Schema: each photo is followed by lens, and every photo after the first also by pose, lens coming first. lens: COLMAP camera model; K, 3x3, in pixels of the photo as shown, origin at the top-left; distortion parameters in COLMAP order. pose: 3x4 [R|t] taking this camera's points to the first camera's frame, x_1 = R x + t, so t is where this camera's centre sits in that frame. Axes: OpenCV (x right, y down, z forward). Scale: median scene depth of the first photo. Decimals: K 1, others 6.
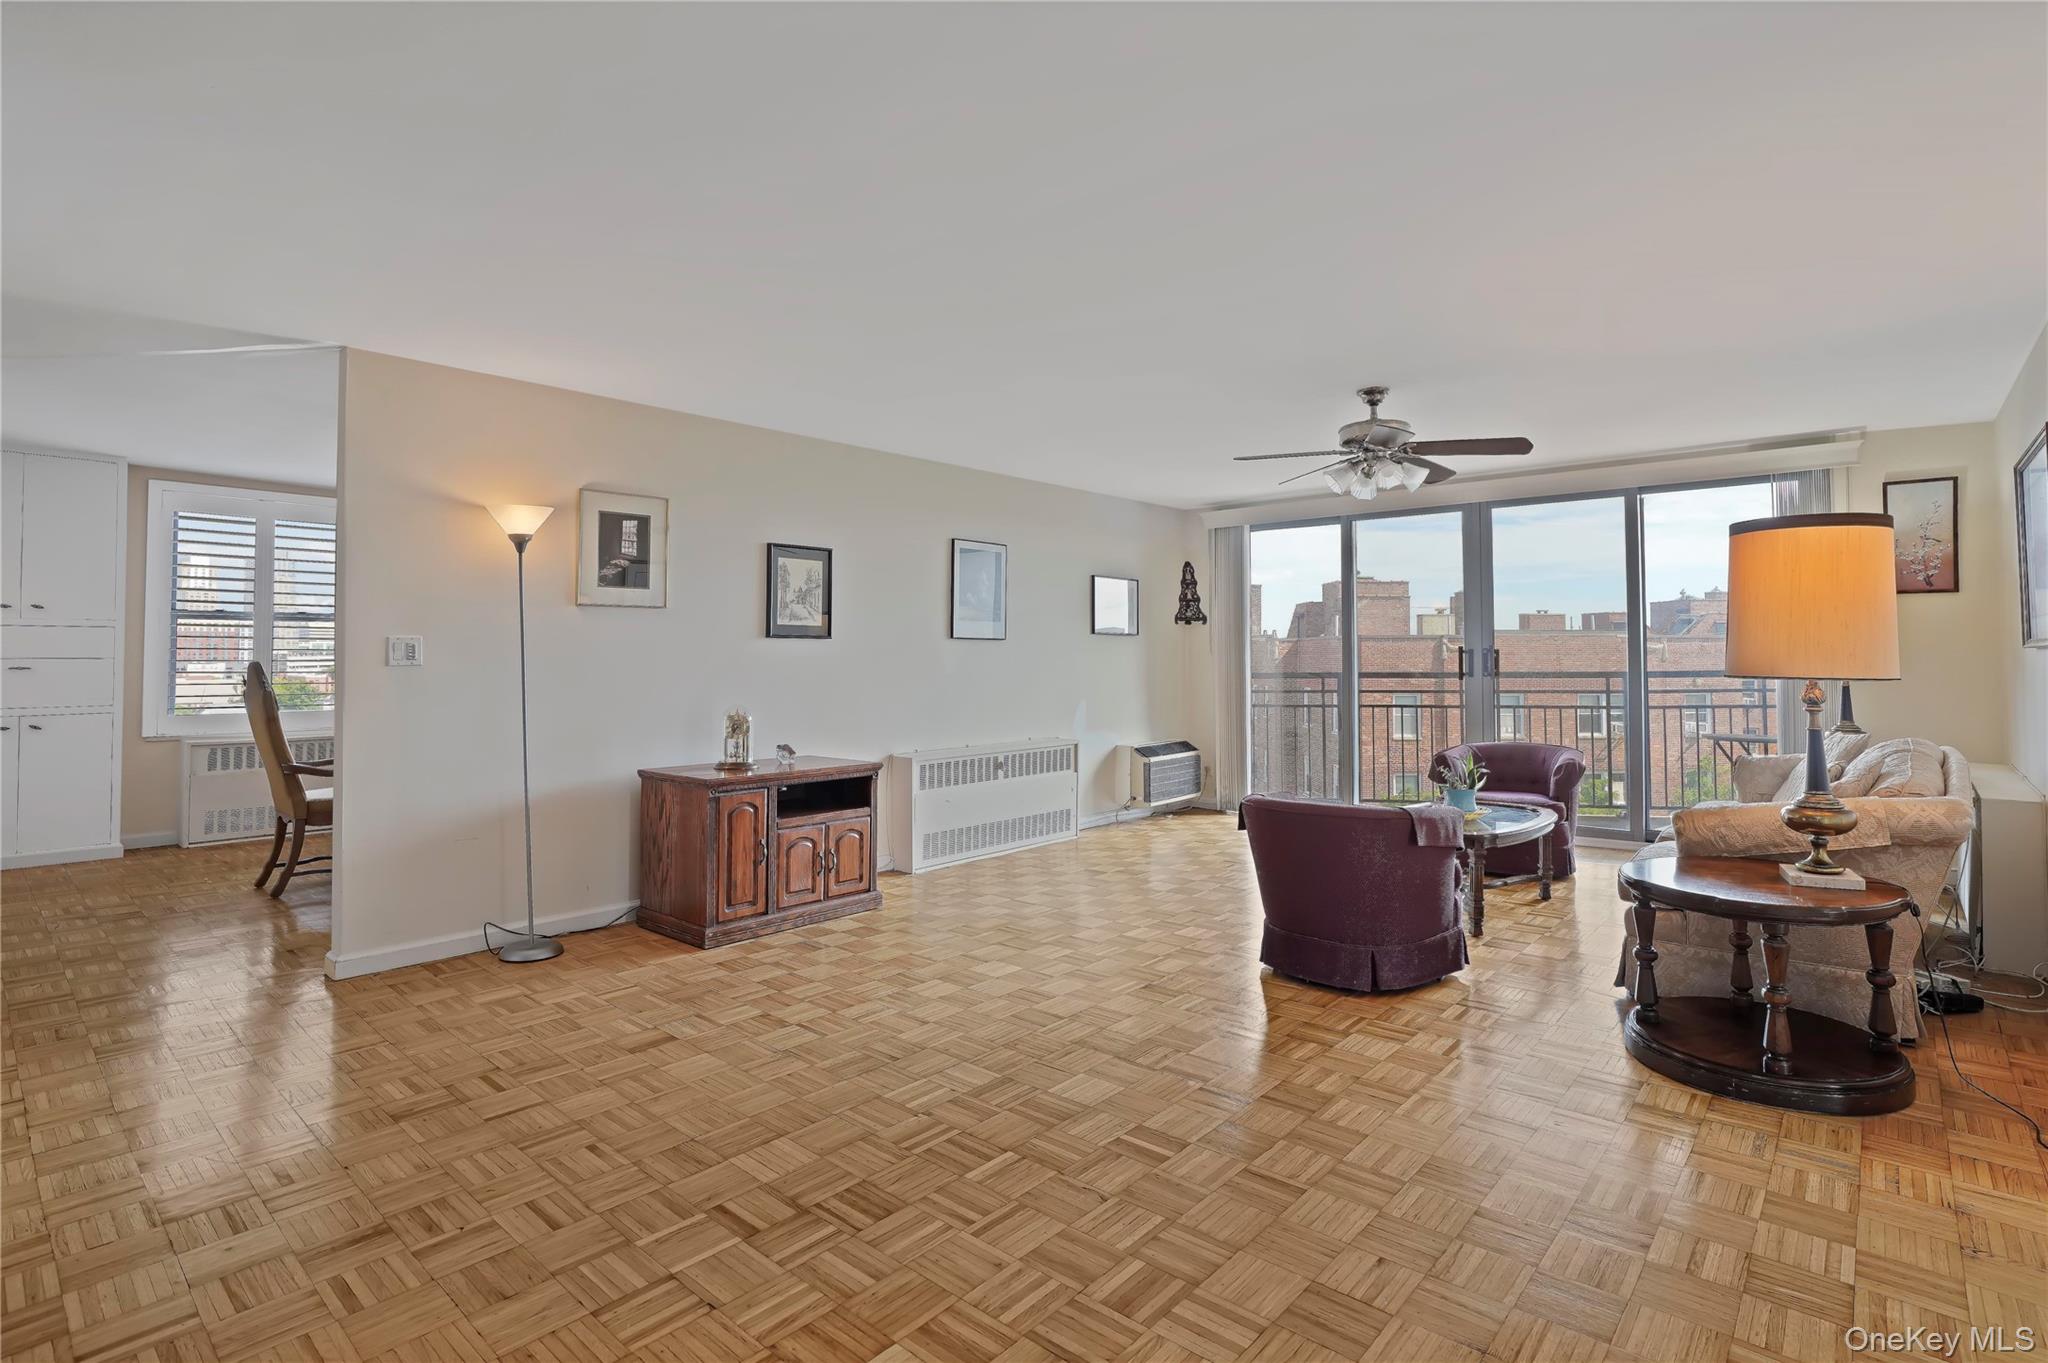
lens RADIAL K [[972.1, 0, 996.2], [0, 972.1, 633.1], [0, 0, 1]] dist [-0.012074, 0.001281]
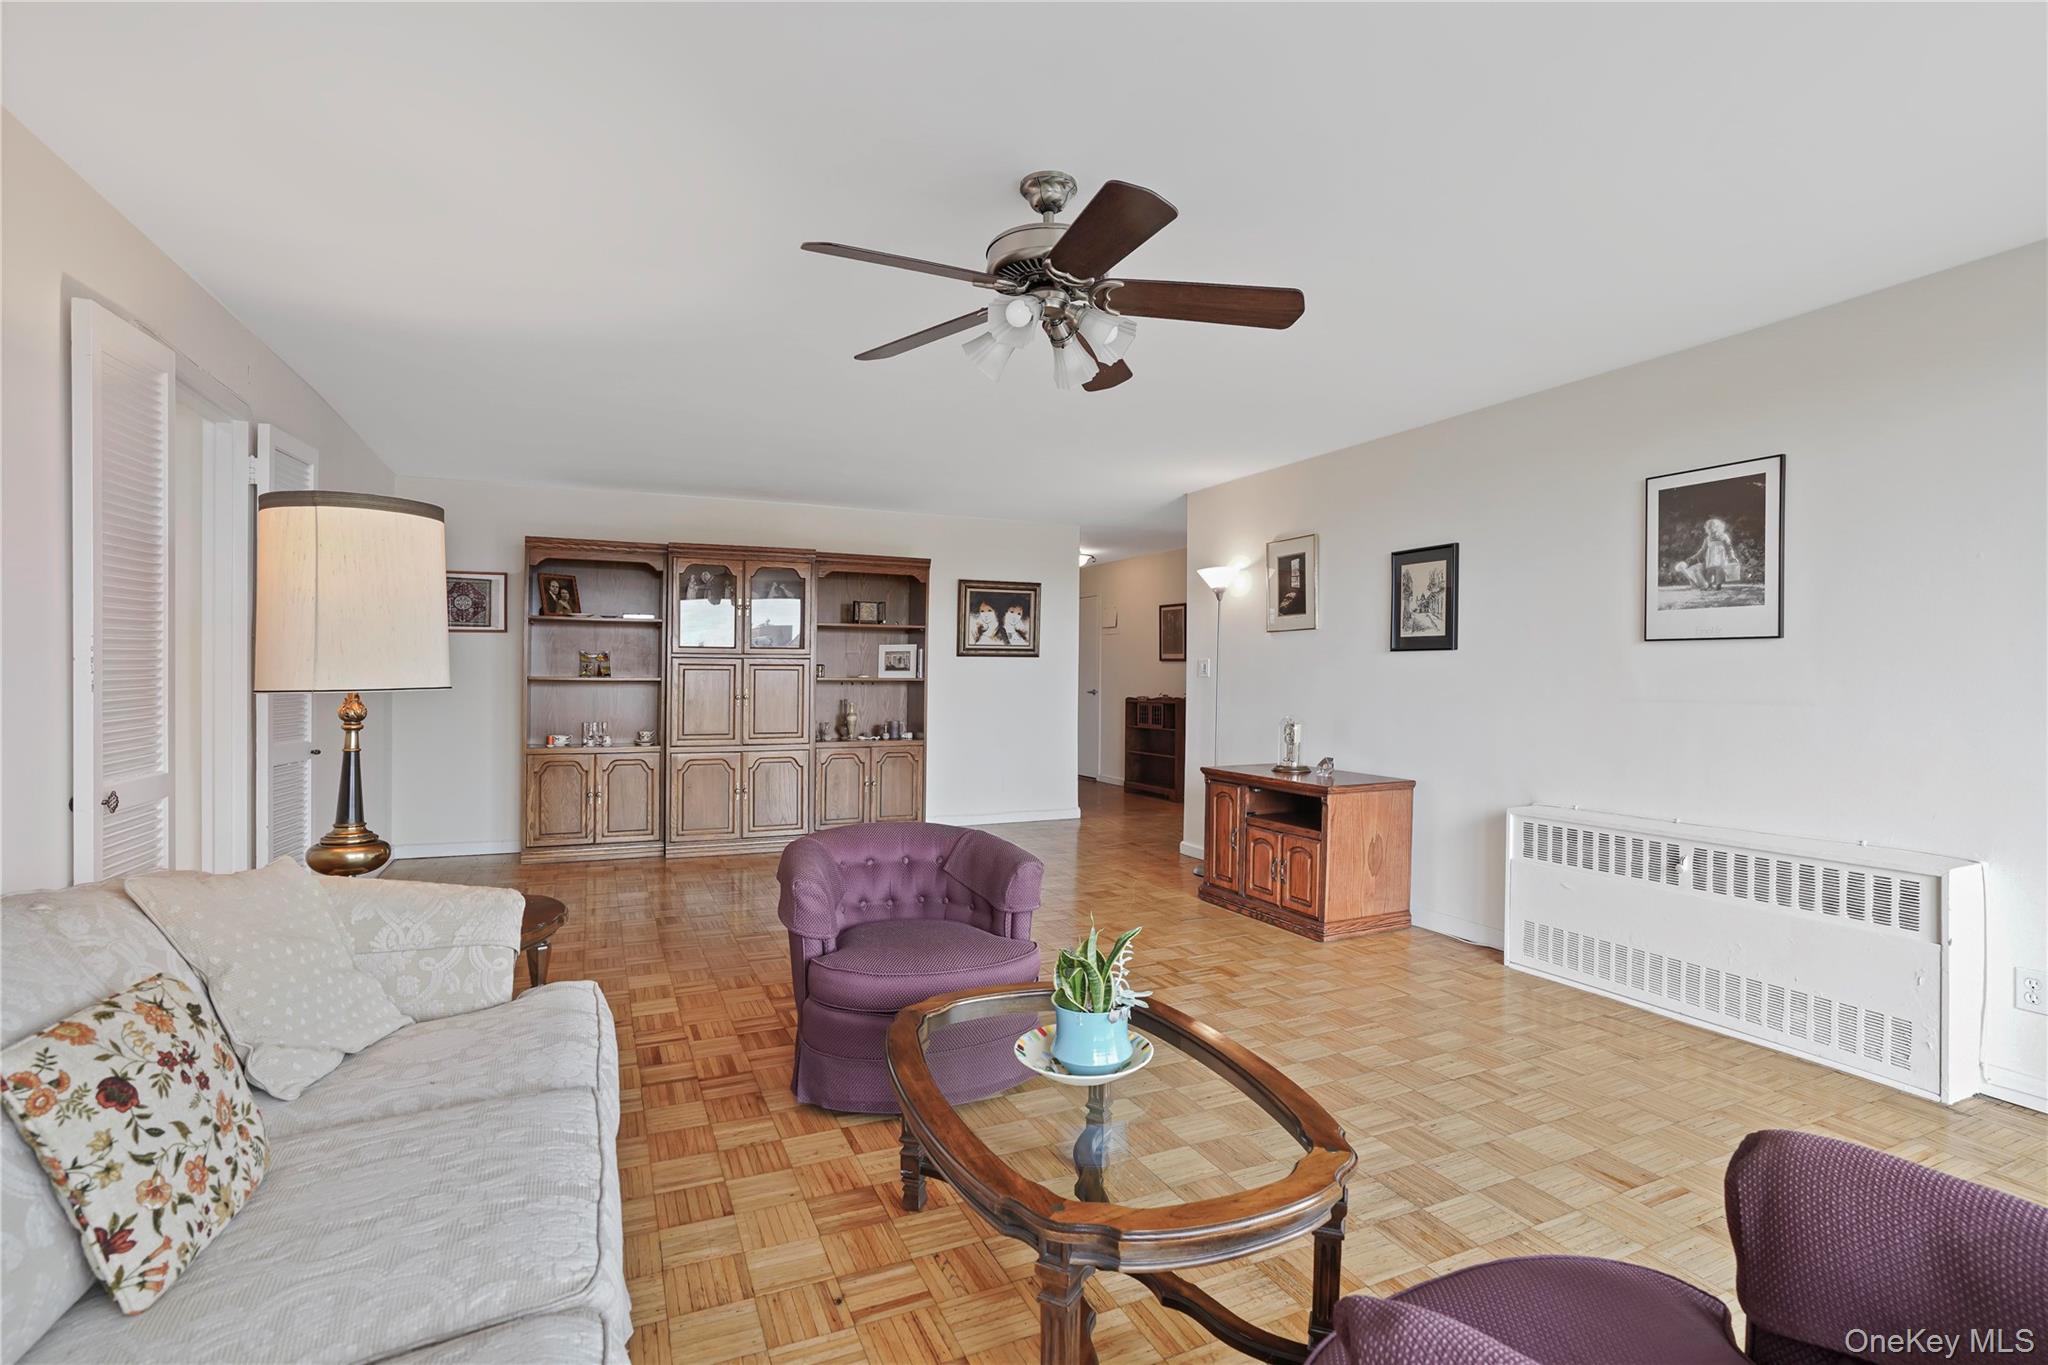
lens RADIAL K [[972.2, 0, 1027.8], [0, 972.2, 676.6], [0, 0, 1]] dist [-0.055073, 0.030083]
pose [[-0.367595, -0.000707, -0.929986, 0.744237], [0.013953, 0.999883, -0.006275, 0.029128], [0.929881, -0.015283, -0.367542, 0.958390]]
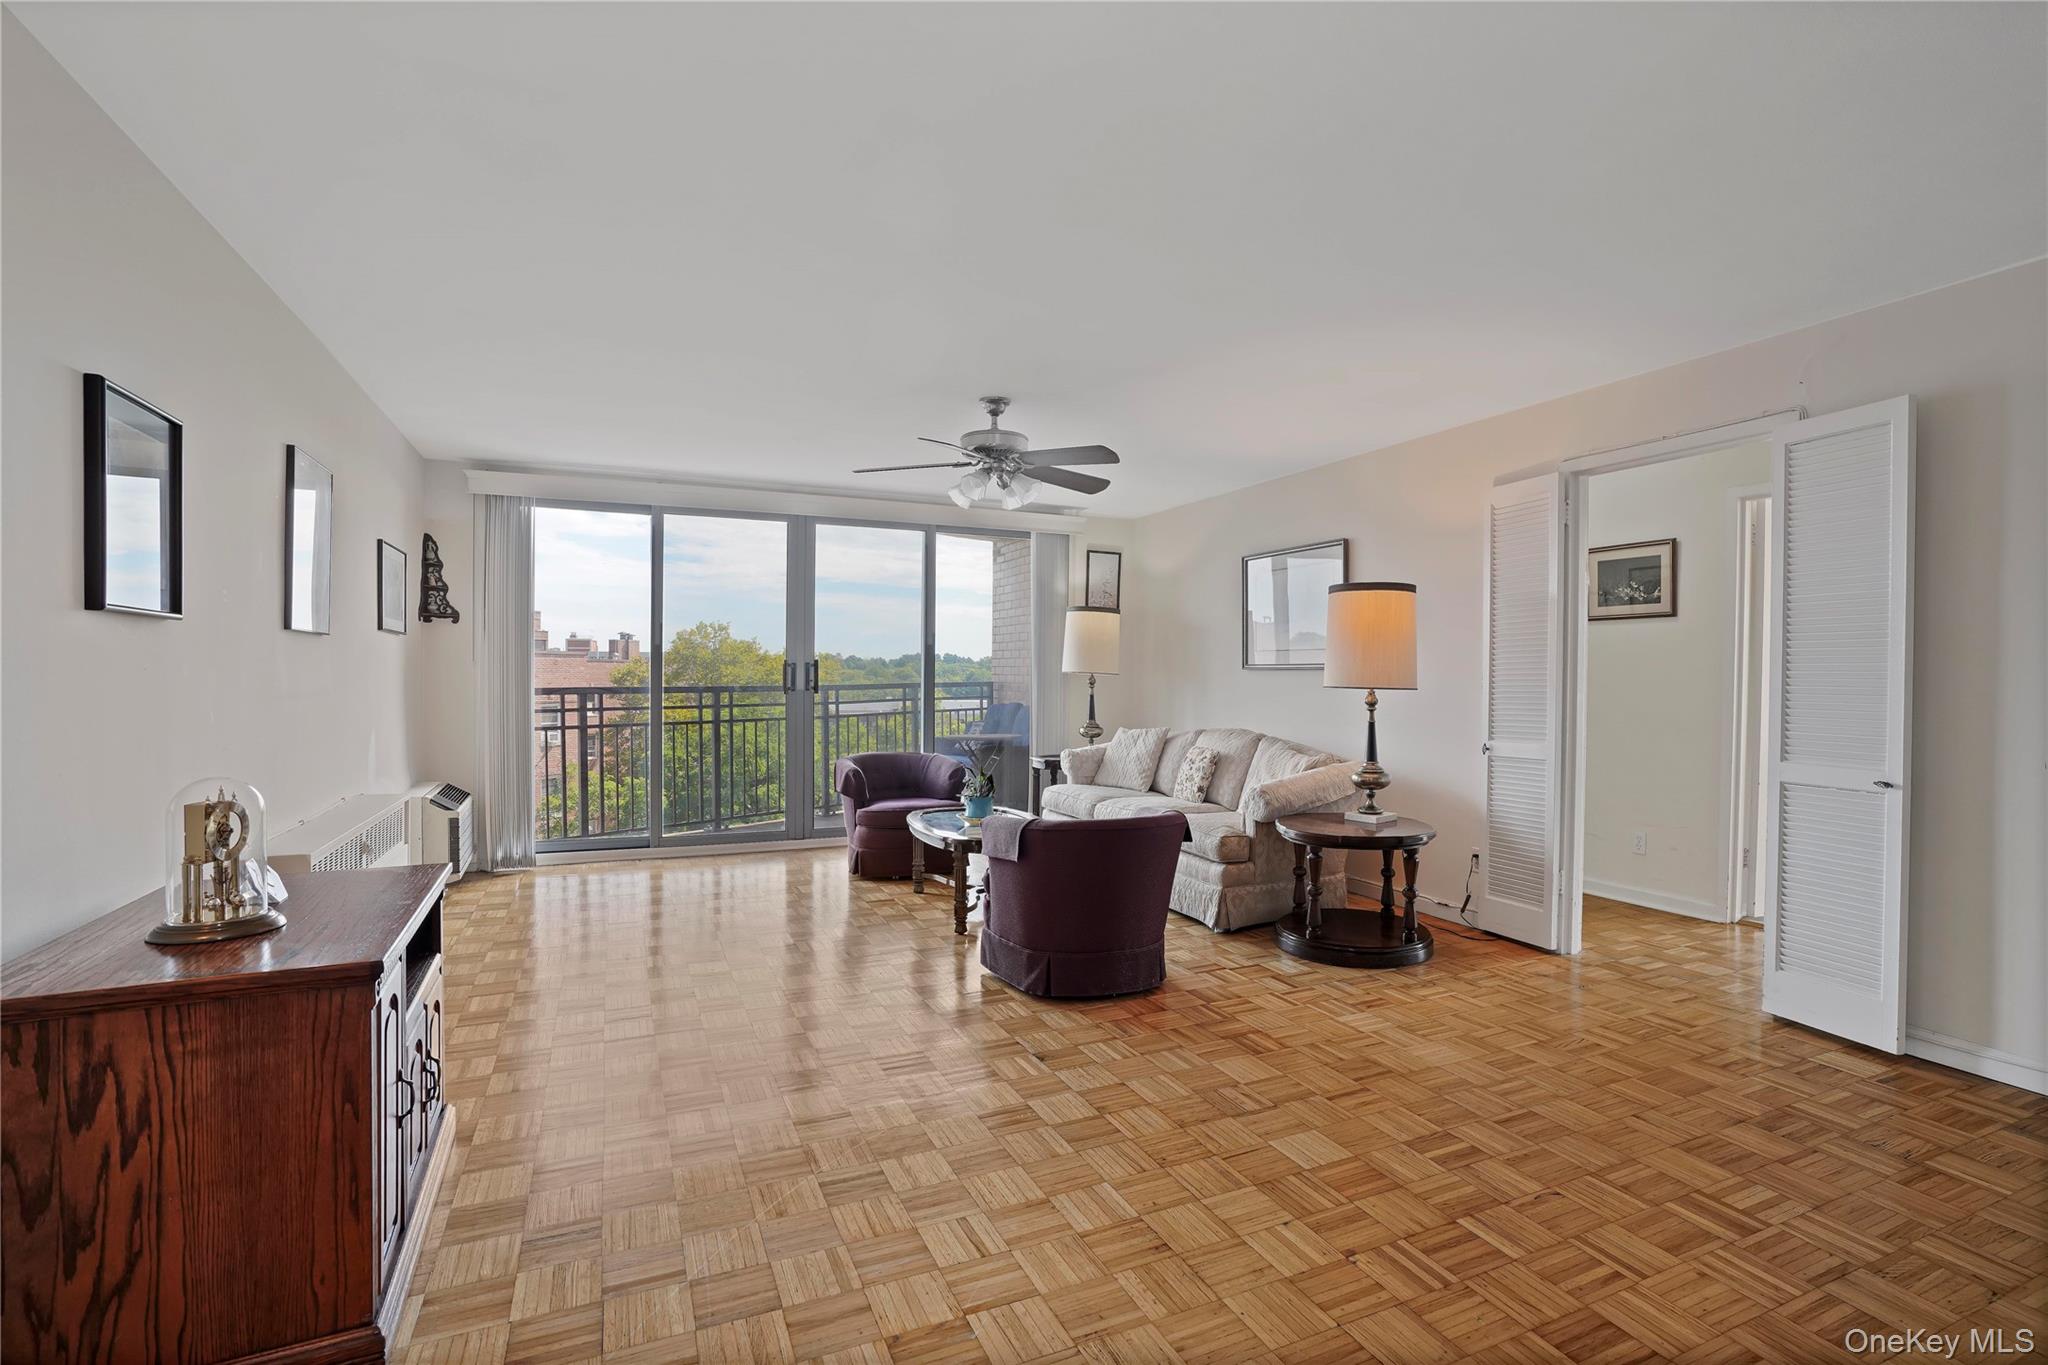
lens RADIAL K [[1000.7, 0, 1021.0], [0, 1000.7, 695.2], [0, 0, 1]] dist [-0.060995, 0.033384]
pose [[0.397698, -0.014515, 0.917401, -0.421805], [-0.031297, 0.999078, 0.029375, 0.014458], [-0.916982, -0.040394, 0.396877, 0.446127]]
